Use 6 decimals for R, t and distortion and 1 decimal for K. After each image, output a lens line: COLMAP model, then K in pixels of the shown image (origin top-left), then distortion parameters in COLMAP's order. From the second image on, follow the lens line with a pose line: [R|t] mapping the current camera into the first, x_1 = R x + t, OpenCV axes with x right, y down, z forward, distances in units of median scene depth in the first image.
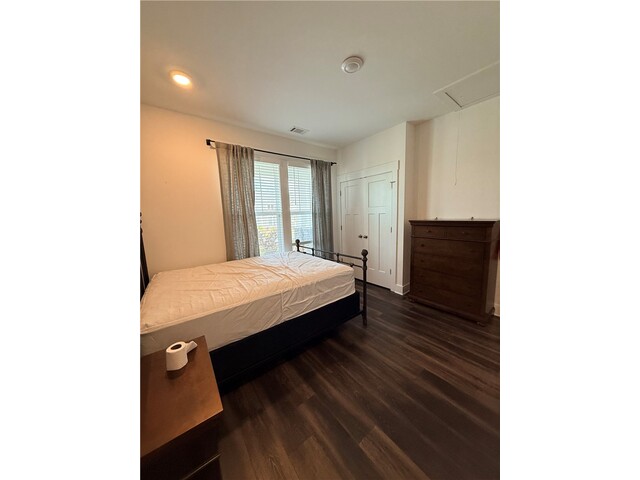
lens RADIAL K [[190.2, 0, 321.0], [0, 190.2, 237.0], [0, 0, 1]] dist [-0.002151, -0.000102]
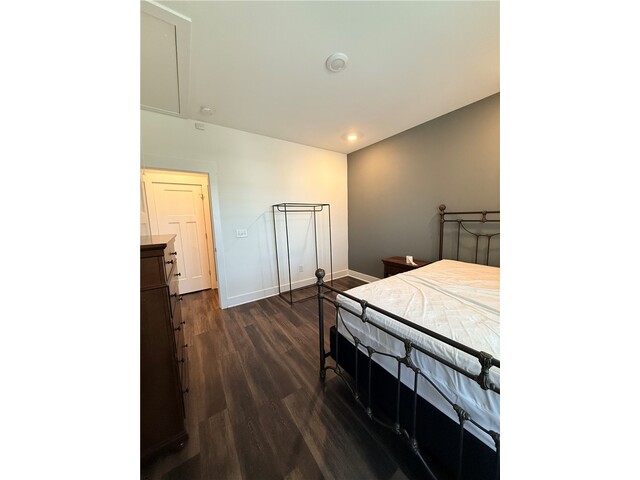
lens RADIAL K [[190.2, 0, 319.3], [0, 190.2, 238.6], [0, 0, 1]] dist [-0.002151, -0.000102]
pose [[-0.996381, 0.061091, 0.059108, 0.158366], [0.073158, 0.970365, 0.230303, -0.173974], [-0.043287, 0.233794, -0.971322, 1.422666]]
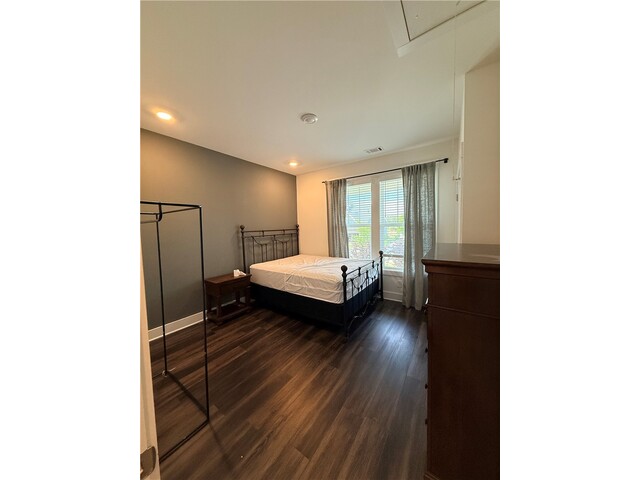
lens RADIAL K [[190.2, 0, 321.7], [0, 190.2, 237.4], [0, 0, 1]] dist [-0.002151, -0.000102]
pose [[0.307141, 0.083876, -0.947961, 0.991035], [-0.101370, 0.993325, 0.055045, -0.110292], [0.946250, 0.079188, 0.313593, 0.483439]]
